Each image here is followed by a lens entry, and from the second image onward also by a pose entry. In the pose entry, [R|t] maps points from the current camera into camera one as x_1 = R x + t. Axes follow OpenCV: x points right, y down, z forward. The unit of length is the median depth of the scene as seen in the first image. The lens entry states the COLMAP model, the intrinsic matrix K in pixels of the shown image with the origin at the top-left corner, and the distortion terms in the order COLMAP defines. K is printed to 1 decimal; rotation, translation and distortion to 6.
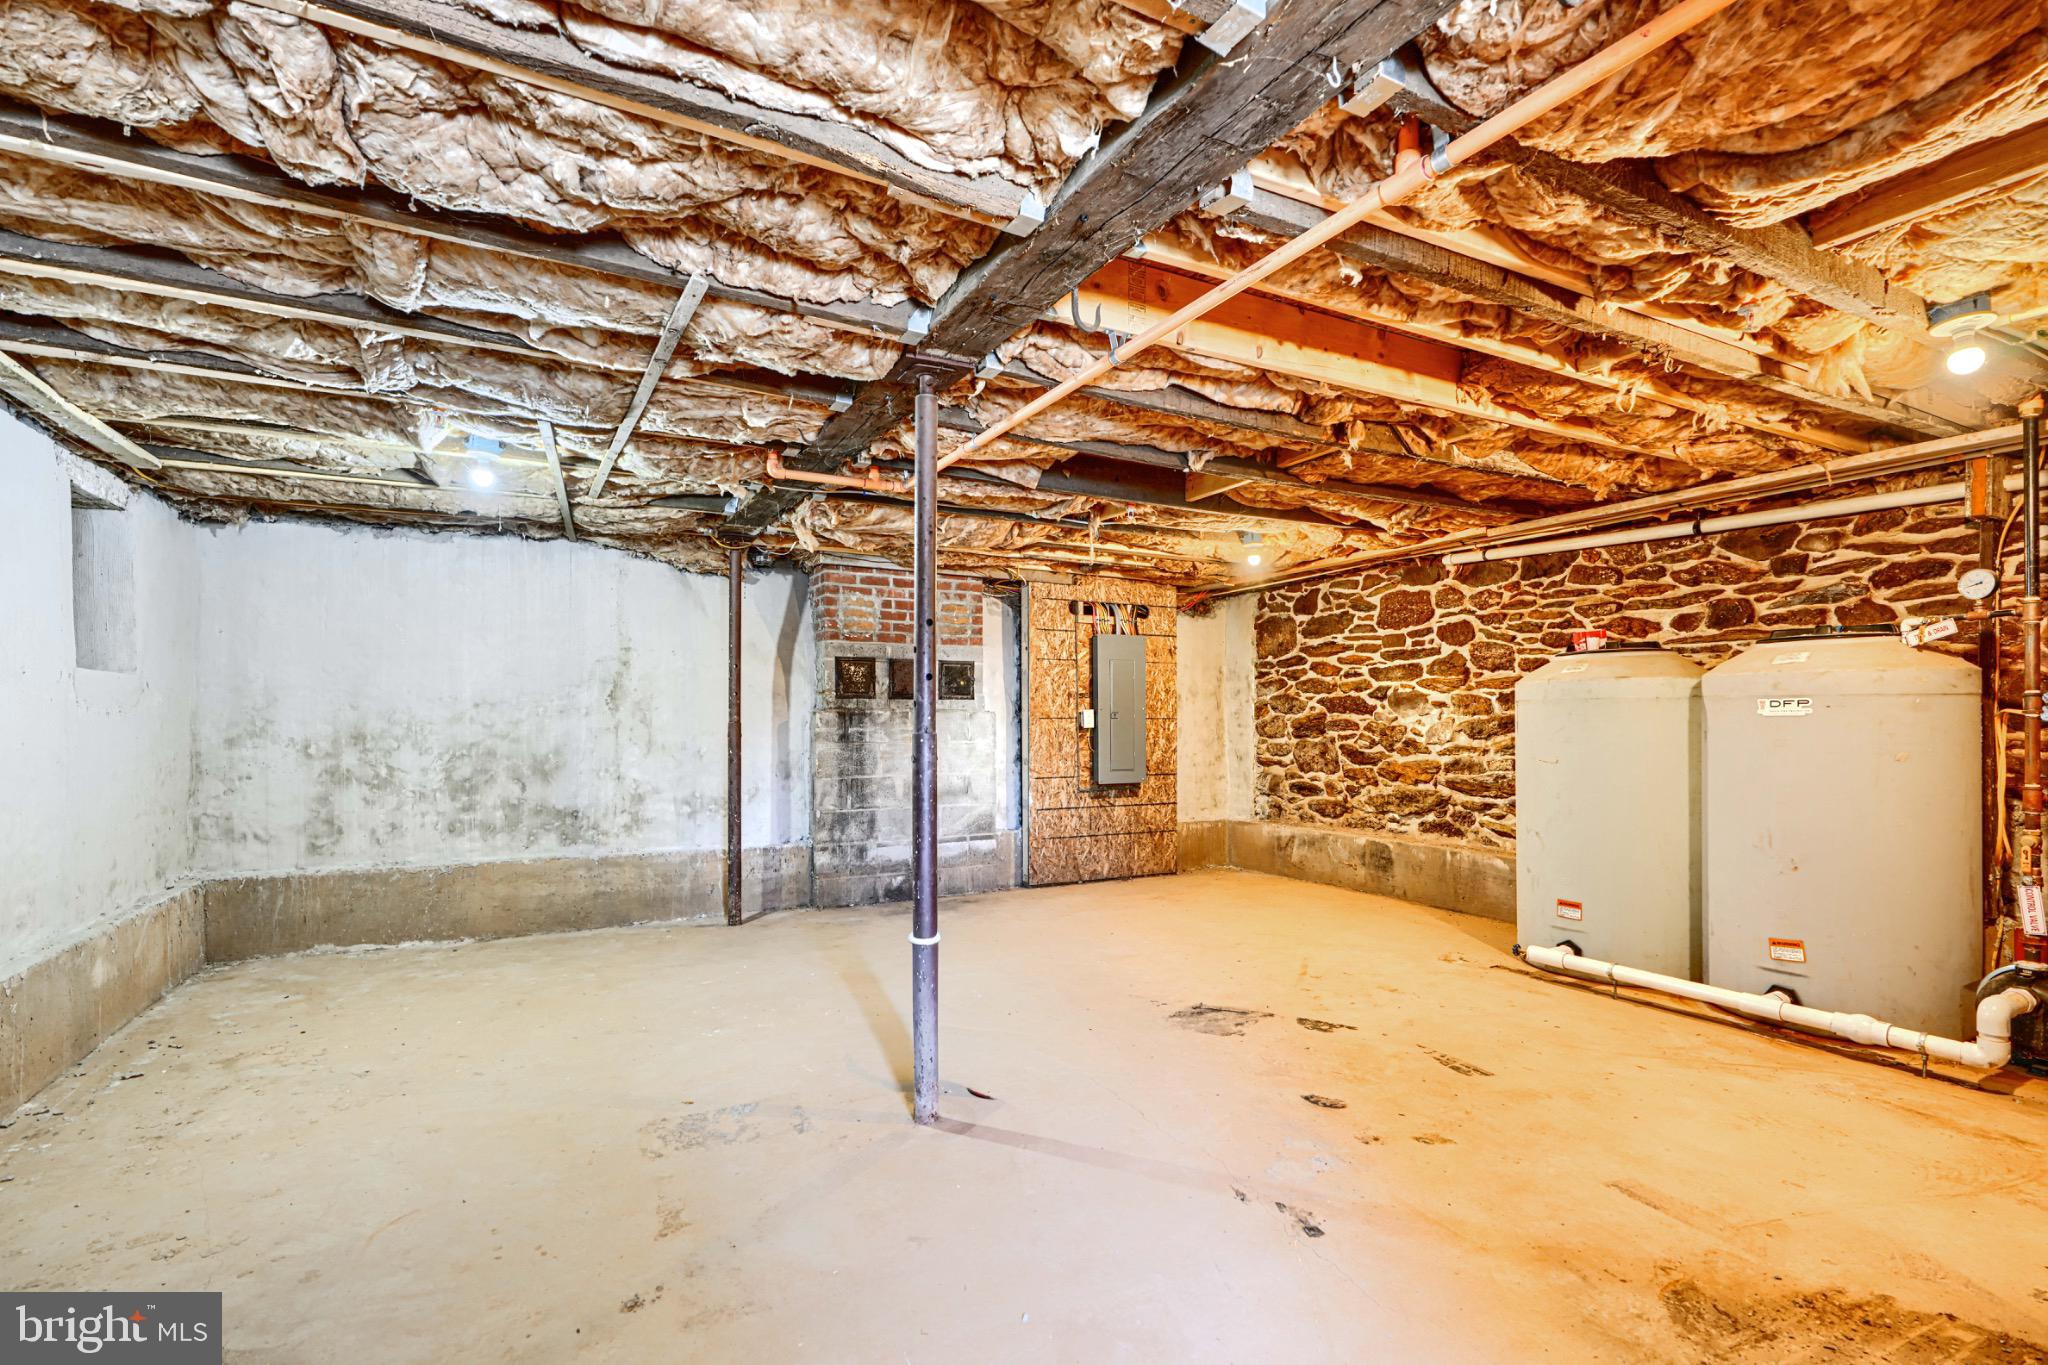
lens RADIAL K [[922.1, 0, 1030.2], [0, 922.1, 713.5], [0, 0, 1]] dist [0.000176, -0.000288]
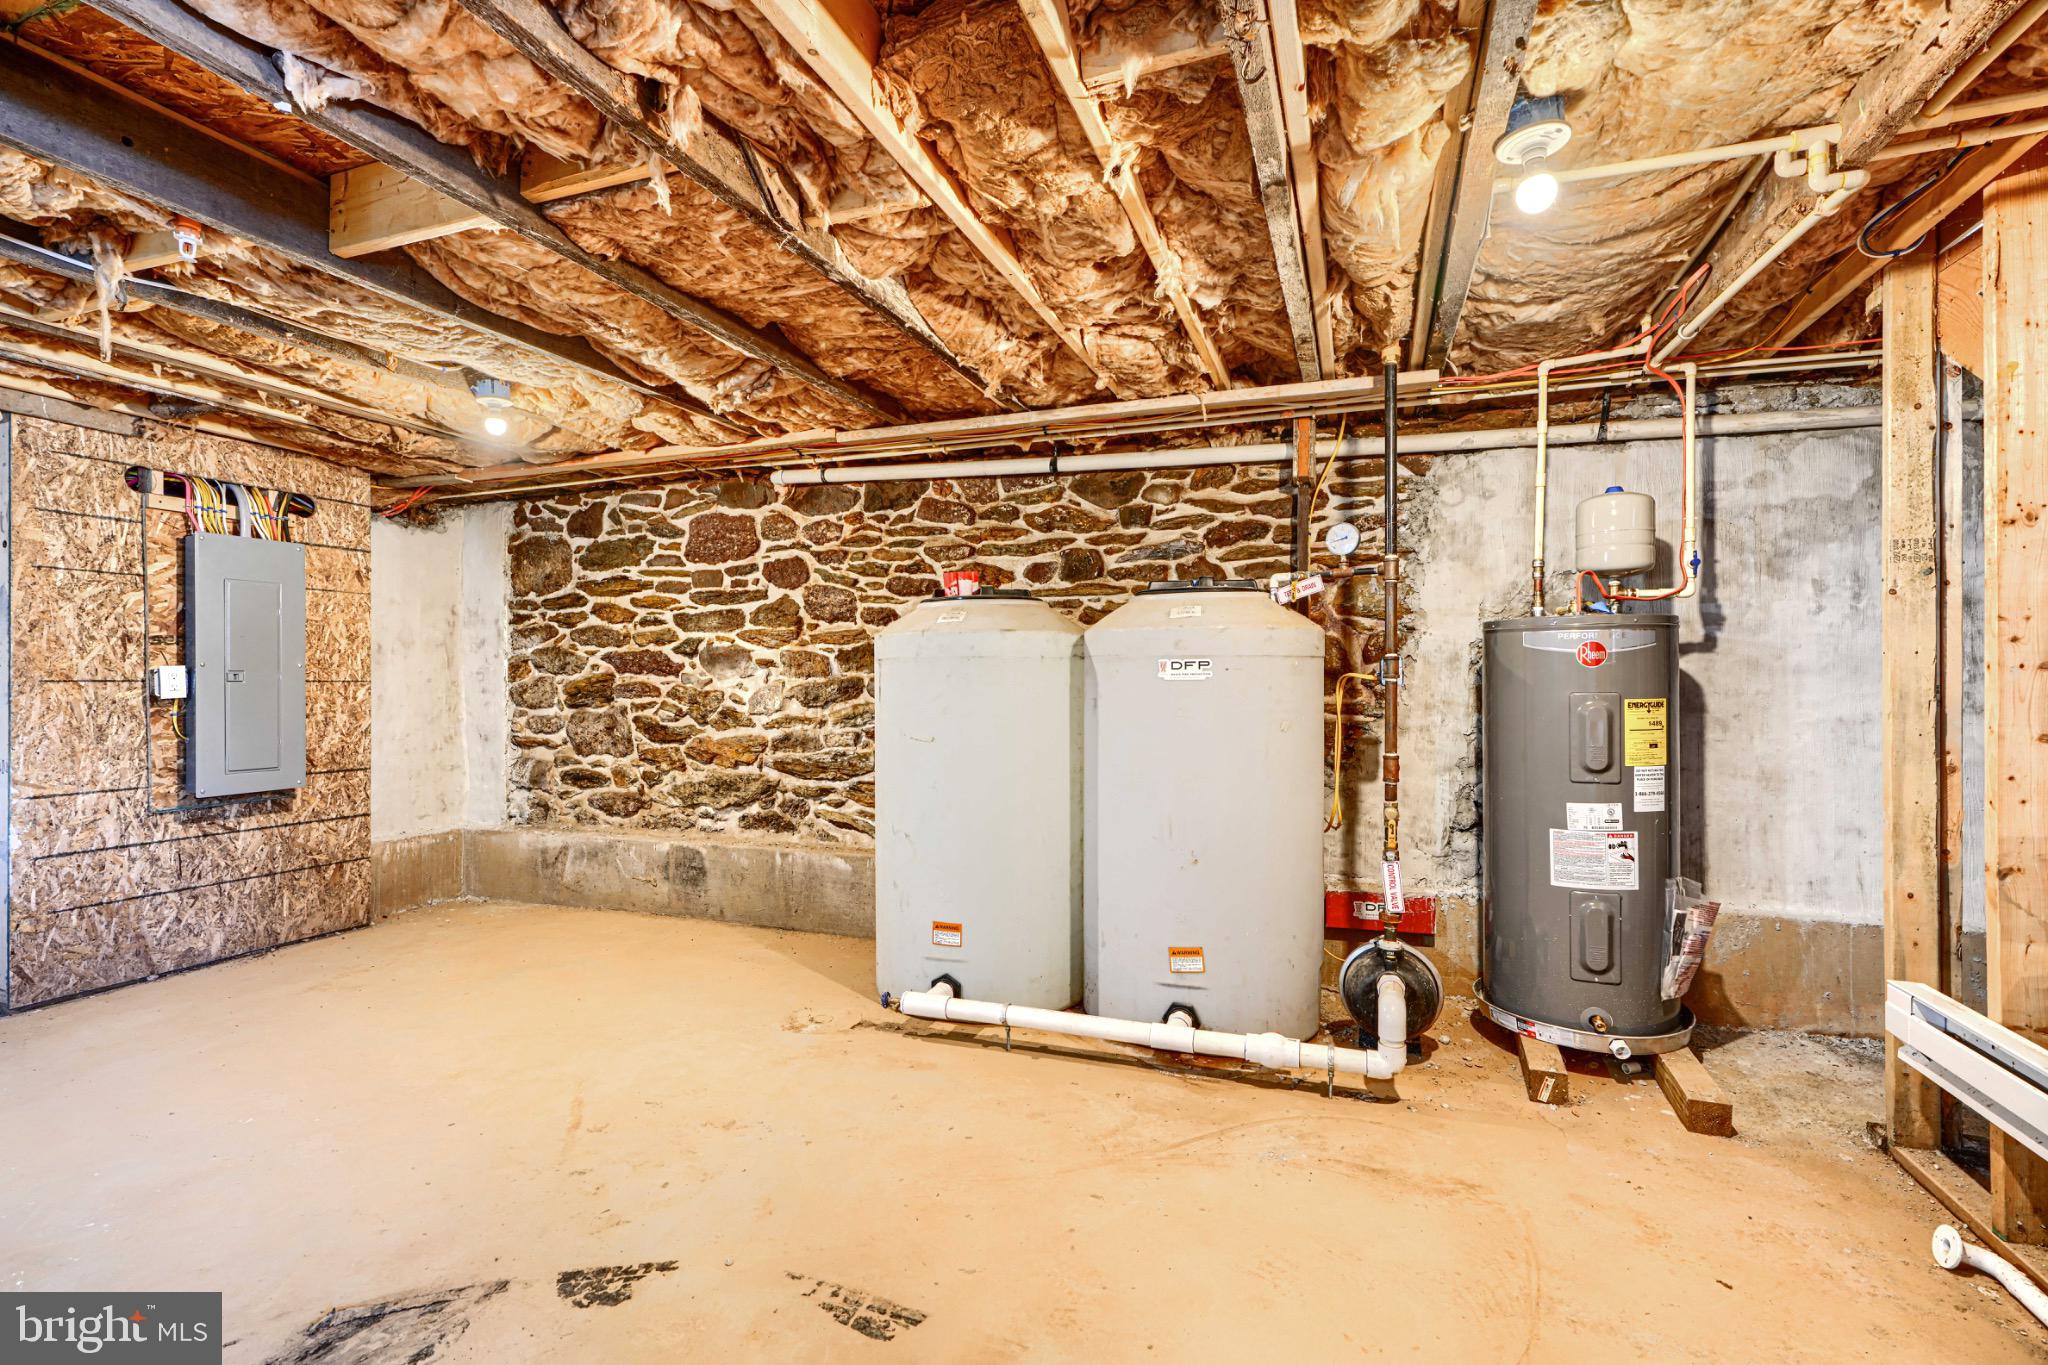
lens RADIAL K [[922.1, 0, 1010.7], [0, 922.1, 677.7], [0, 0, 1]] dist [0.000176, -0.000288]
pose [[0.752453, 0.001332, 0.658645, 0.092775], [-0.004340, 0.999986, 0.002936, -0.000877], [-0.658632, -0.005068, 0.752448, 0.297029]]
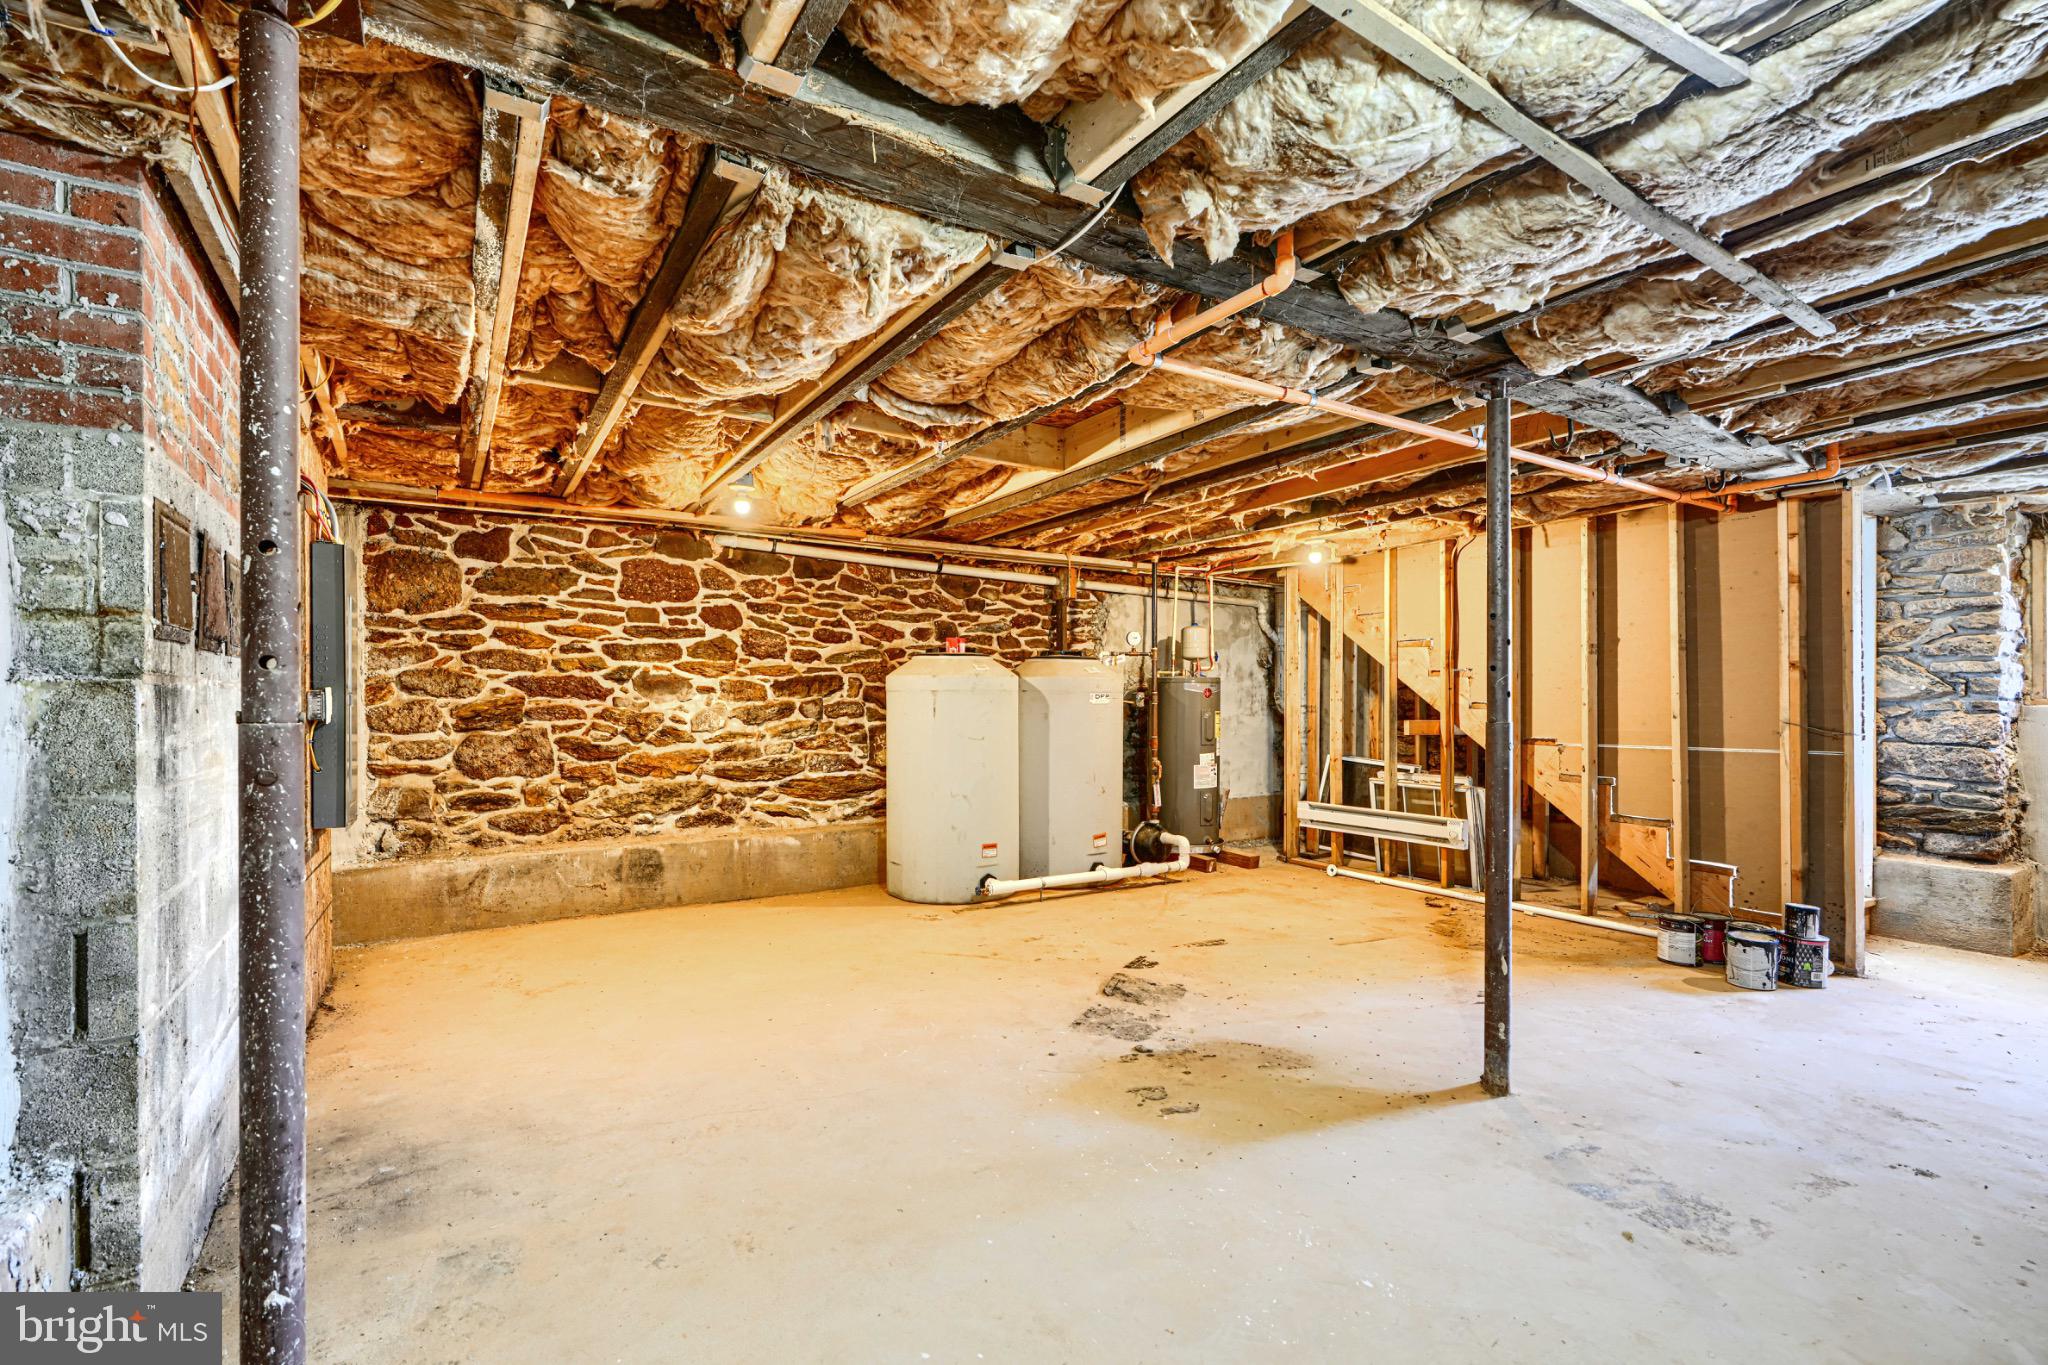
lens RADIAL K [[922.1, 0, 1009.5], [0, 922.1, 700.9], [0, 0, 1]] dist [0.000176, -0.000288]
pose [[-0.048438, 0.002912, 0.998822, -0.550571], [-0.007351, 0.999968, -0.003272, 0.002757], [-0.998799, -0.007501, -0.048415, 0.781383]]
